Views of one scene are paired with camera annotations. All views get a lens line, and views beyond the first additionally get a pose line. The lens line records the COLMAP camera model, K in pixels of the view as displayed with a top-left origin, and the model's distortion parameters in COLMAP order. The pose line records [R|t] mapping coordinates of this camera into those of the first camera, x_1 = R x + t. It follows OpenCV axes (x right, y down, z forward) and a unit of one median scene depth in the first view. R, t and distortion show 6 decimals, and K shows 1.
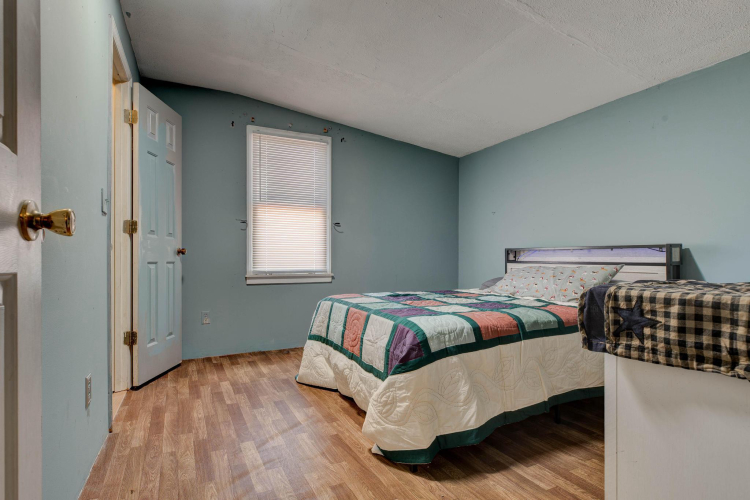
lens RADIAL K [[380.1, 0, 371.9], [0, 380.1, 253.3], [0, 0, 1]] dist [0.001584, 0.000601]
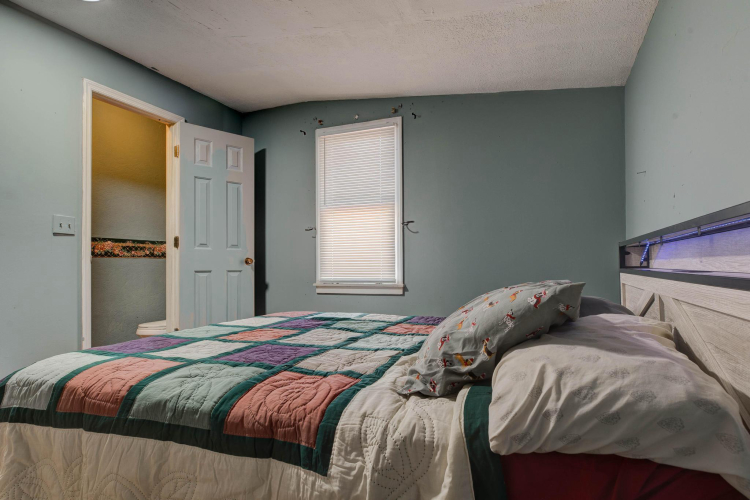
lens RADIAL K [[380.1, 0, 374.7], [0, 380.1, 256.8], [0, 0, 1]] dist [0.001584, 0.000601]
pose [[0.697057, -0.025524, -0.716562, 0.465104], [0.019942, 0.999670, -0.016210, 0.007355], [0.716739, -0.002990, 0.697335, 0.424299]]
